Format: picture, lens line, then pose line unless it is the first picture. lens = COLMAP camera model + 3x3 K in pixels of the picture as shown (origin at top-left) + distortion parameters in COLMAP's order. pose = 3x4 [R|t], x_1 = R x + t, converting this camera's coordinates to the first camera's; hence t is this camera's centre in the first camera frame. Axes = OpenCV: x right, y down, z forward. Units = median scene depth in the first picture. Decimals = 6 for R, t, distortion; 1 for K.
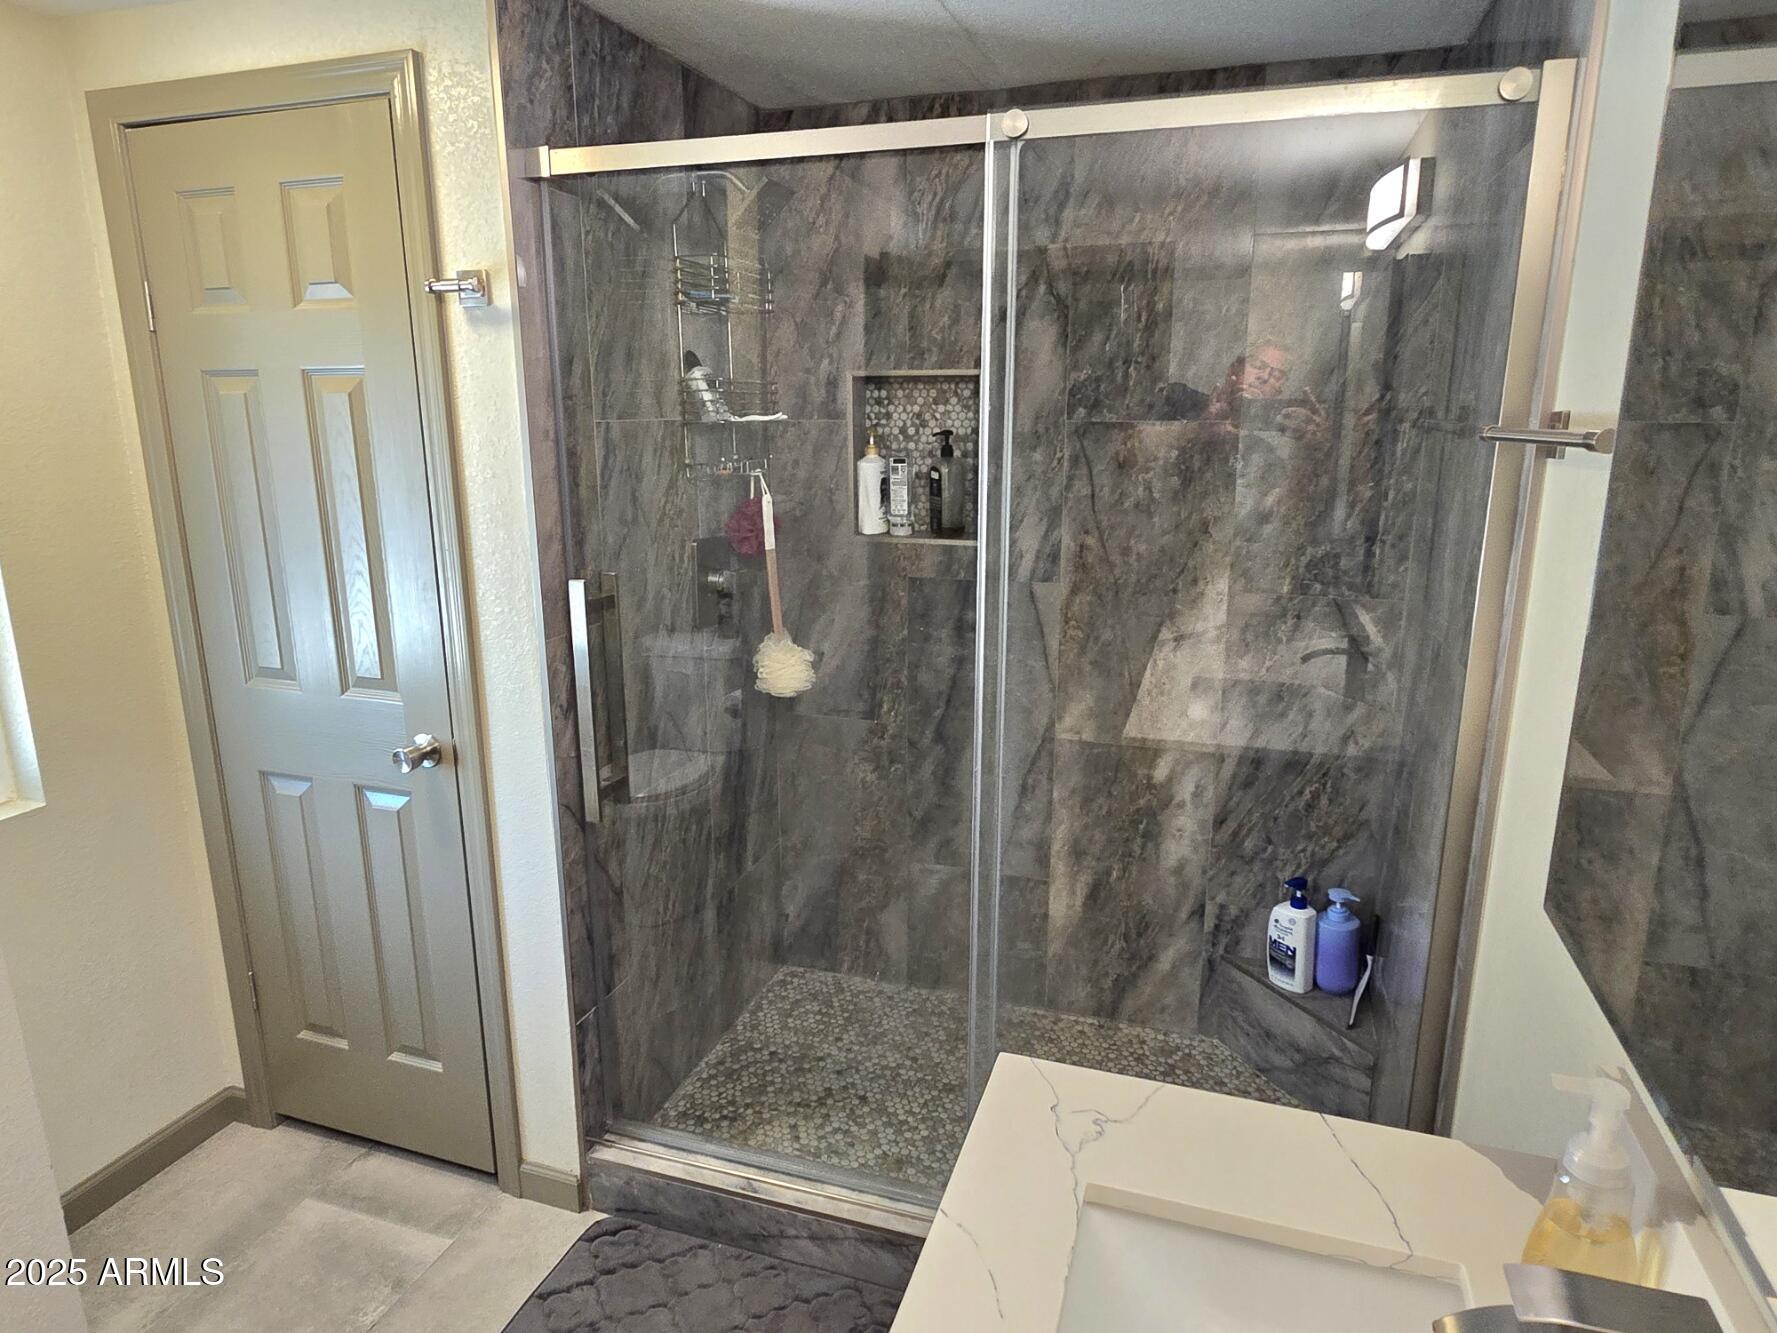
lens RADIAL K [[1066.9, 0, 904.4], [0, 1066.9, 667.0], [0, 0, 1]] dist [0.001315, -0.005701]
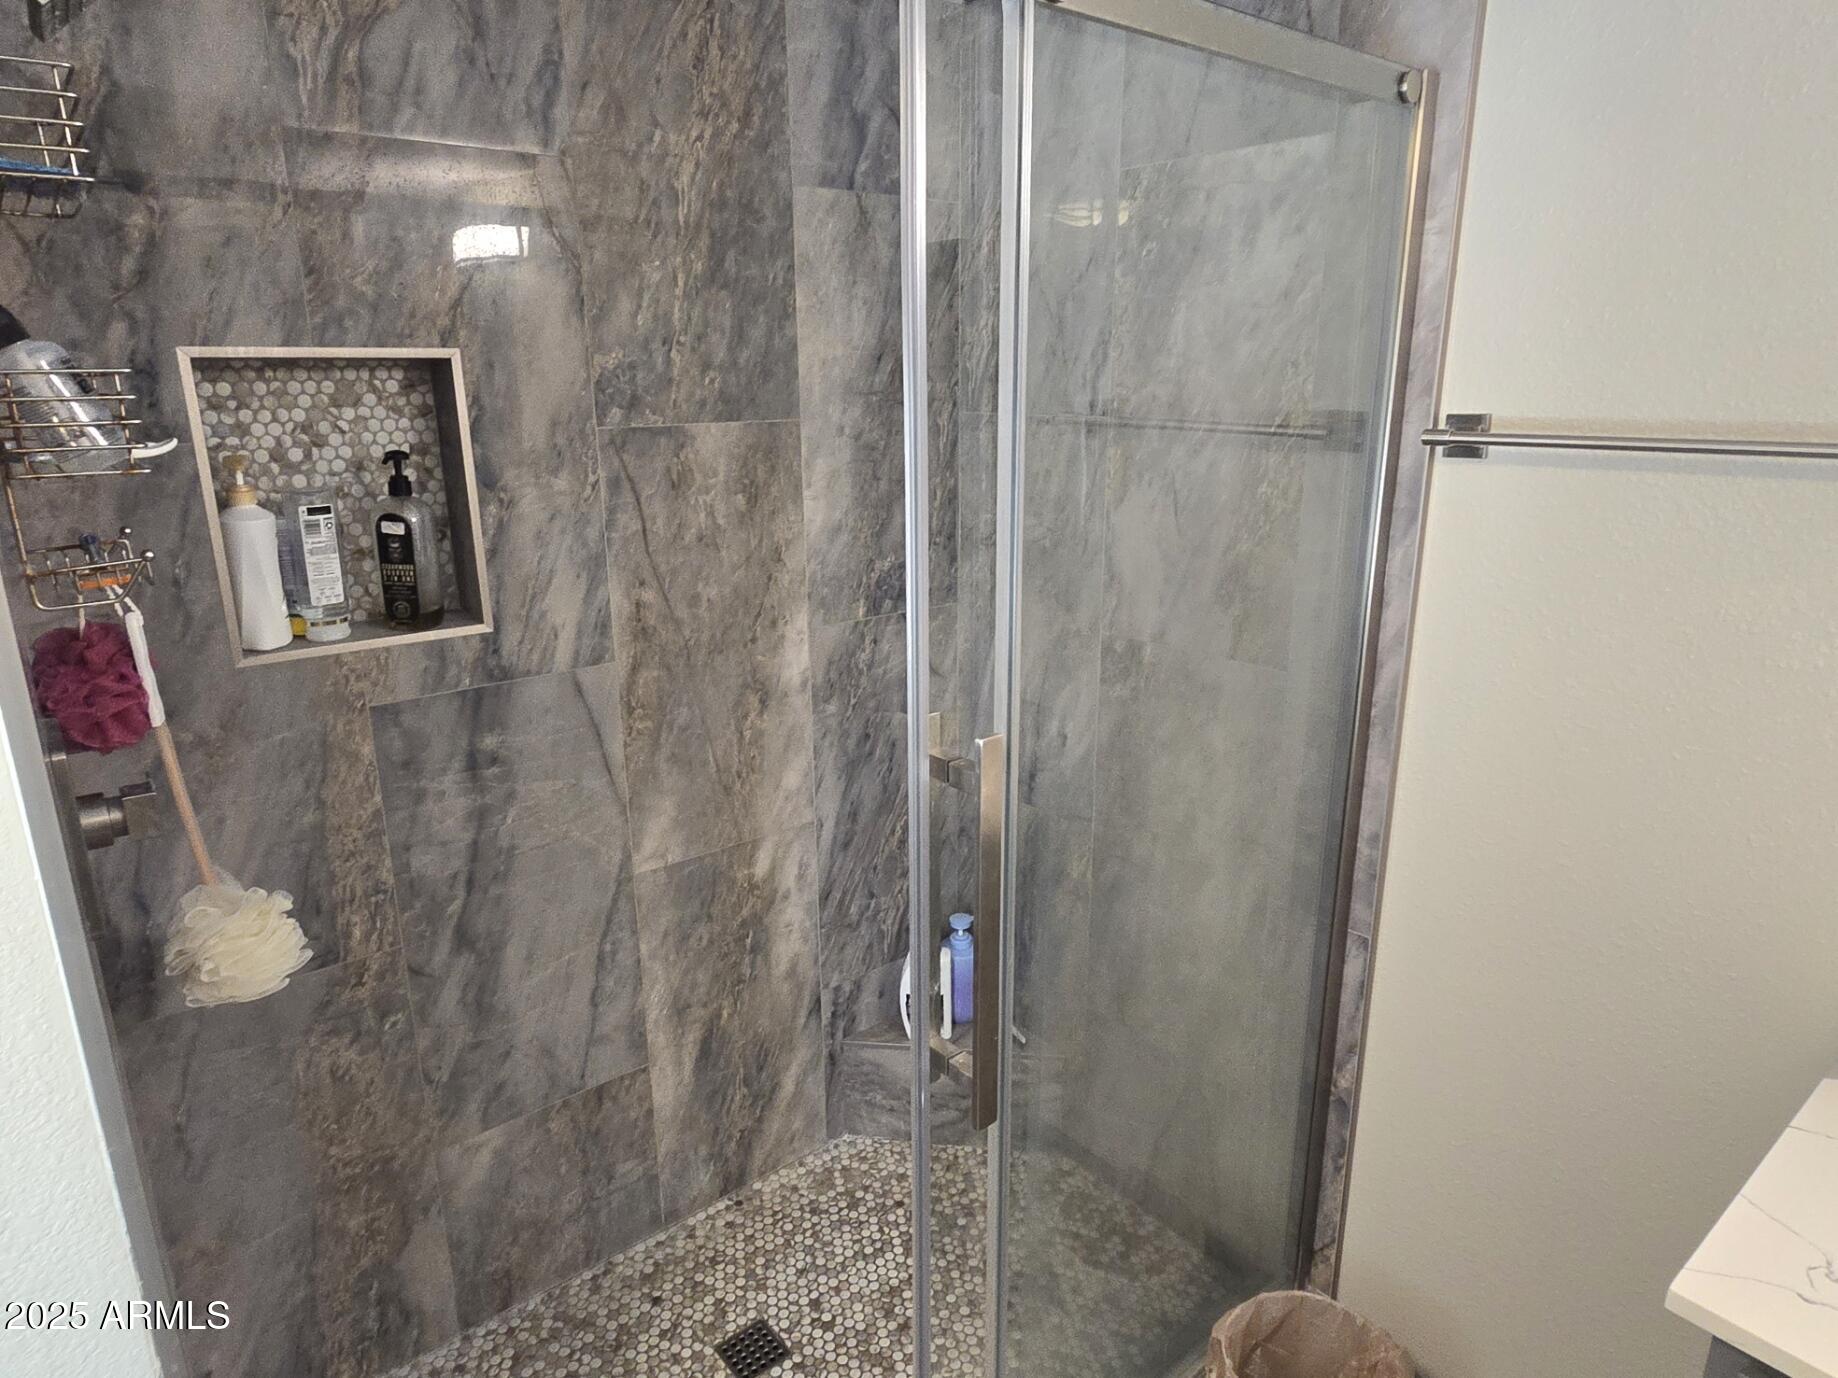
lens RADIAL K [[1103.5, 0, 919.8], [0, 1103.5, 684.2], [0, 0, 1]] dist [0.001315, -0.005701]
pose [[0.543391, -0.232004, 0.806784, -0.323853], [0.202632, 0.968884, 0.142141, -0.124329], [-0.814658, 0.086242, 0.573494, 0.422784]]
